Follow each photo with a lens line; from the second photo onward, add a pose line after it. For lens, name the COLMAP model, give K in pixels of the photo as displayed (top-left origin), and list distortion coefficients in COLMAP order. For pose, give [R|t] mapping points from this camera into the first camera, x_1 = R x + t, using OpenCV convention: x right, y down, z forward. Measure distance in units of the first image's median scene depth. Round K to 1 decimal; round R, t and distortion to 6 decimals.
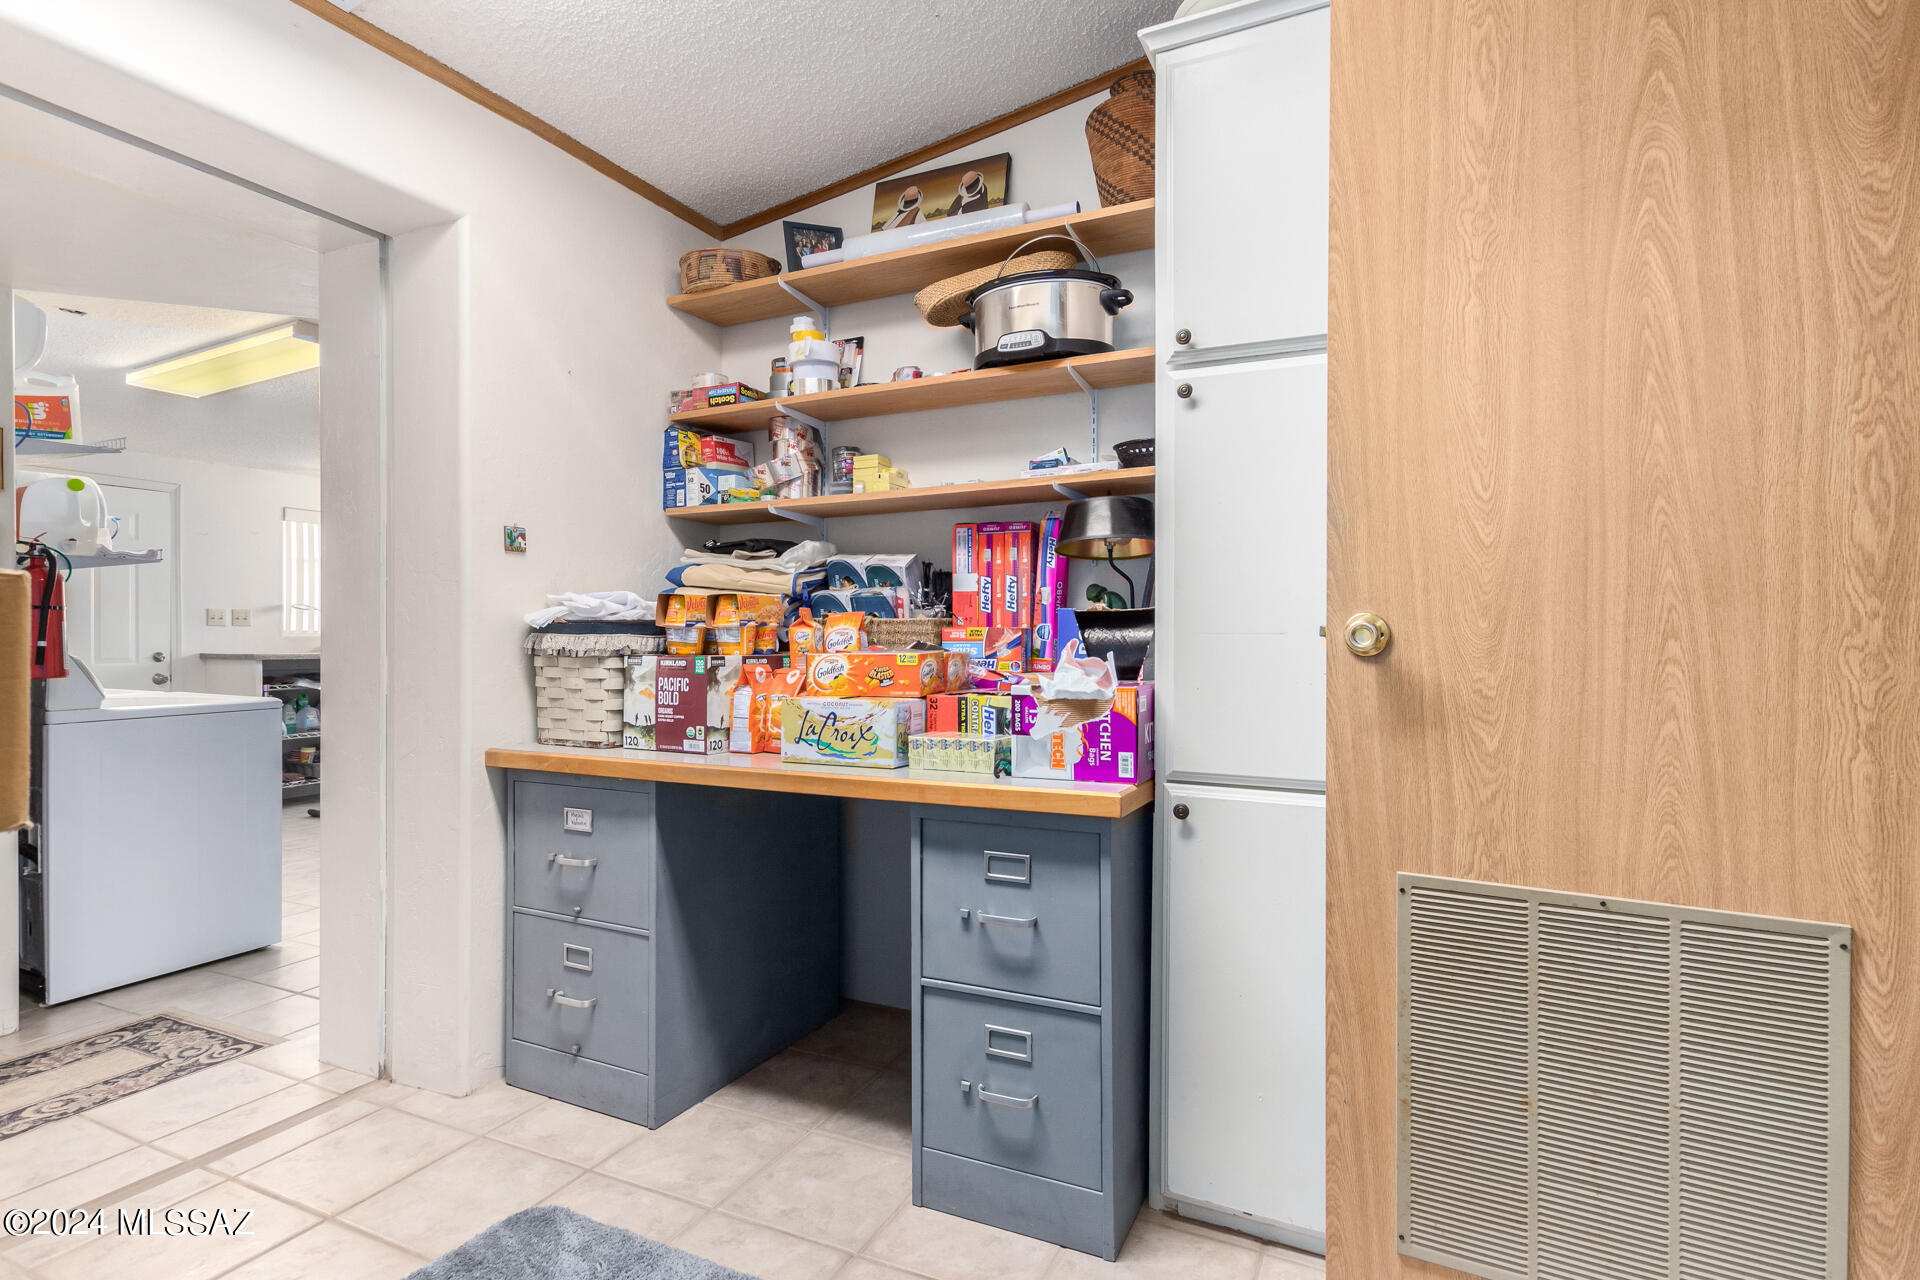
lens RADIAL K [[922.4, 0, 972.2], [0, 922.4, 635.0], [0, 0, 1]] dist [0.005499, -0.001794]
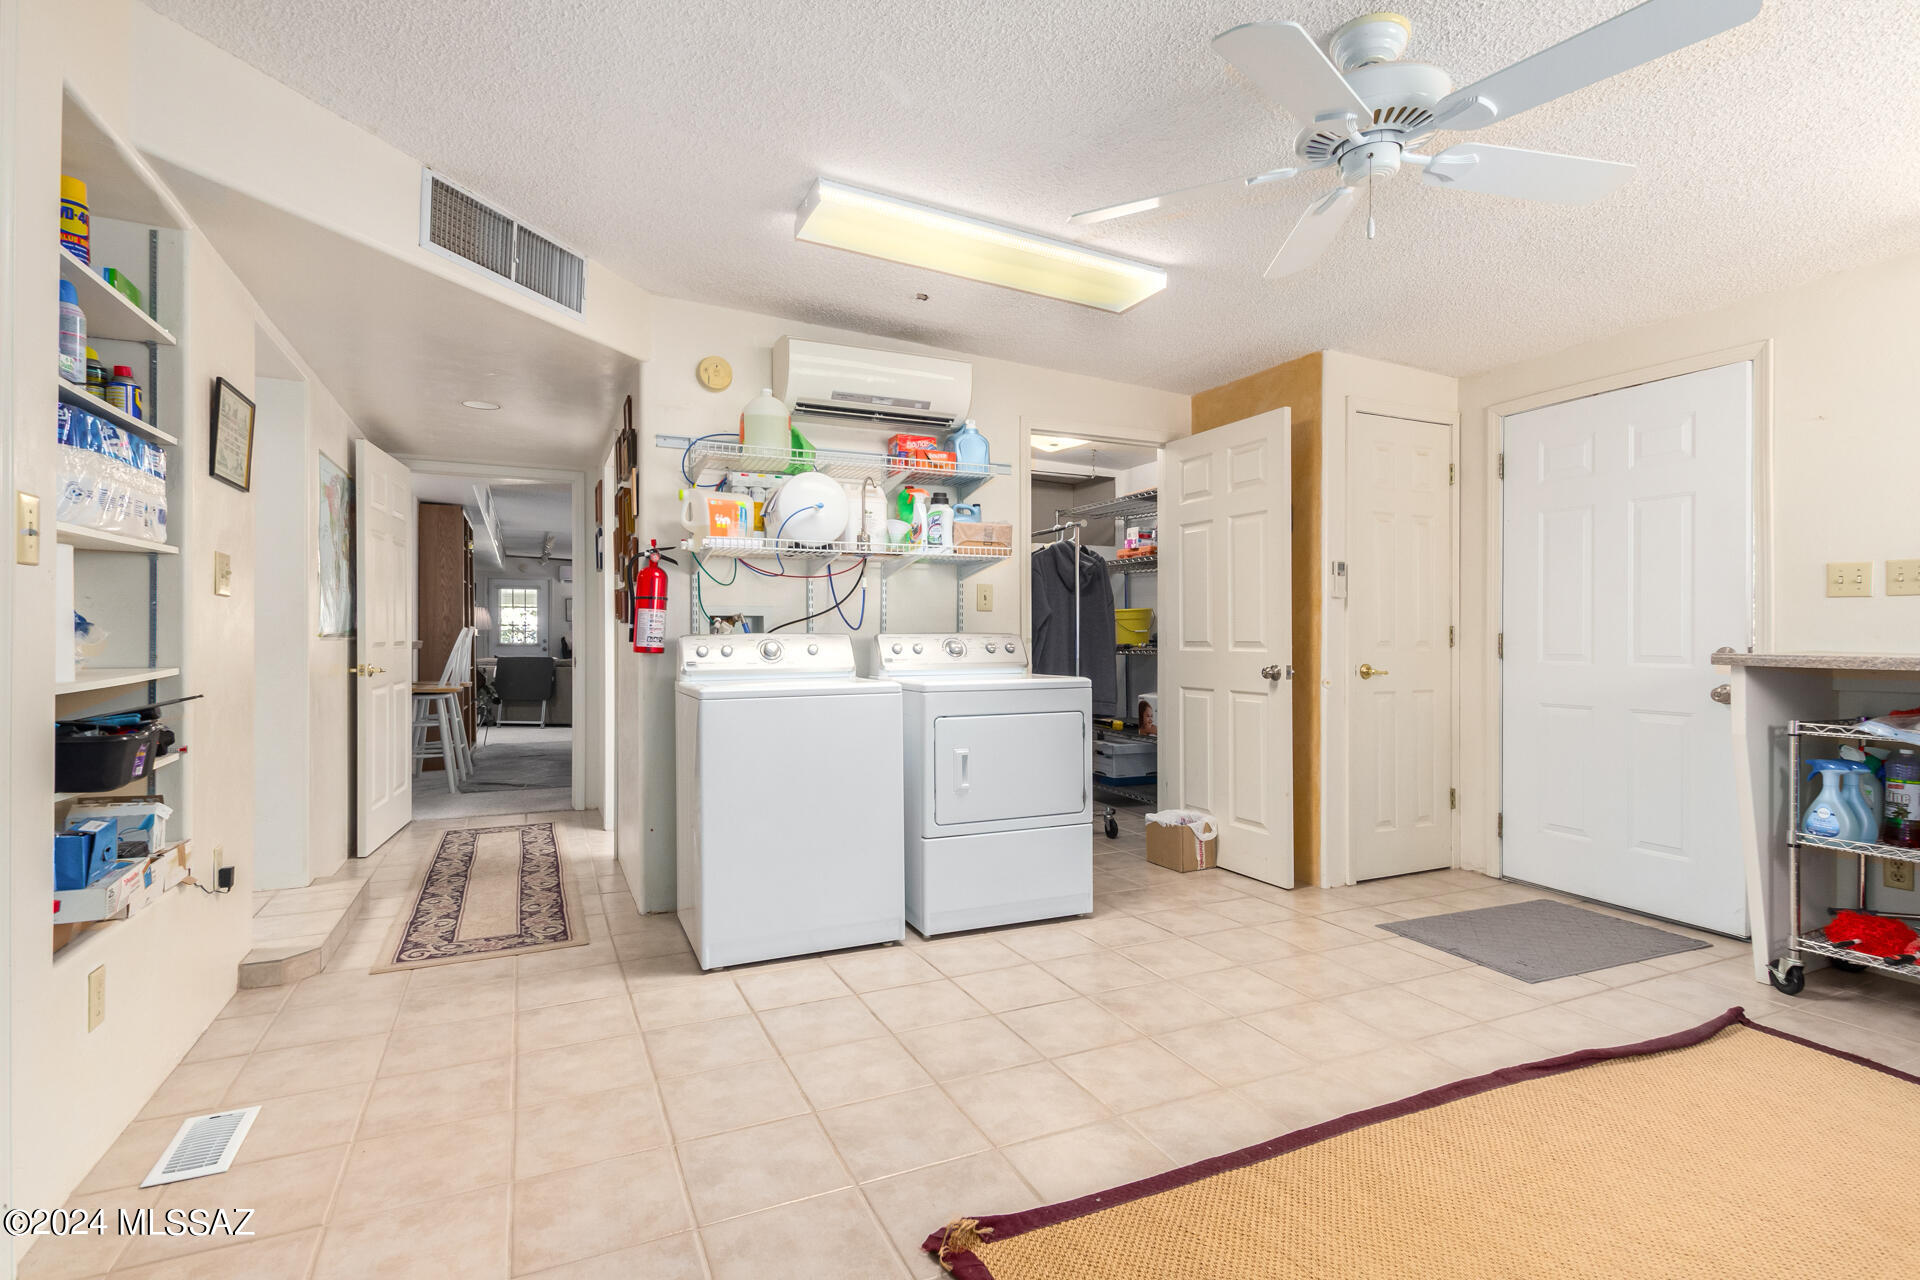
lens RADIAL K [[922.4, 0, 968.9], [0, 922.4, 636.3], [0, 0, 1]] dist [0.005499, -0.001794]
pose [[-0.639511, -0.003860, -0.768773, -0.302299], [-0.003227, 0.999992, -0.002336, 0.029868], [0.768776, 0.000987, -0.639518, 2.119017]]
